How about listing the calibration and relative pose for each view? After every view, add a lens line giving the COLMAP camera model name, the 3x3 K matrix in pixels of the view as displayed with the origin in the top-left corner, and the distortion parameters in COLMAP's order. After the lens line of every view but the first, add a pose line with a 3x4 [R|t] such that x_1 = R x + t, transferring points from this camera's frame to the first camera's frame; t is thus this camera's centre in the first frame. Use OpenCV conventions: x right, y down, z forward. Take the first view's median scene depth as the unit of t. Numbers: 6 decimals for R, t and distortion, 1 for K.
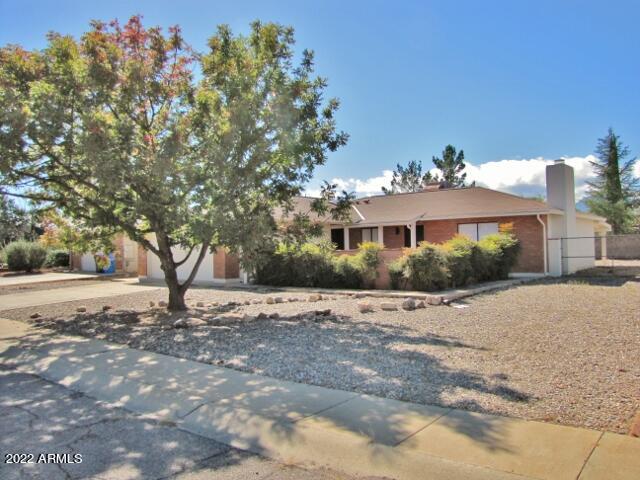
lens RADIAL K [[531.2, 0, 320.5], [0, 531.2, 237.4], [0, 0, 1]] dist [-0.169481, 0.141953]
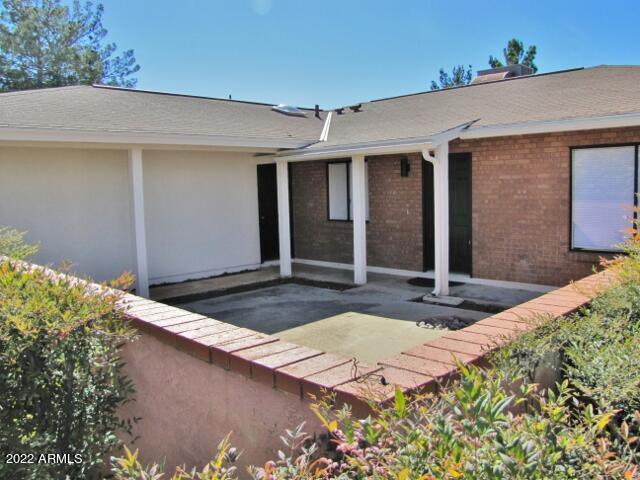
lens RADIAL K [[531.2, 0, 319.4], [0, 531.2, 240.3], [0, 0, 1]] dist [-0.169481, 0.141953]
pose [[0.995523, 0.000654, -0.094512, 0.103191], [0.011501, 0.991707, 0.128005, -0.008268], [0.093812, -0.128519, 0.987260, 0.517021]]
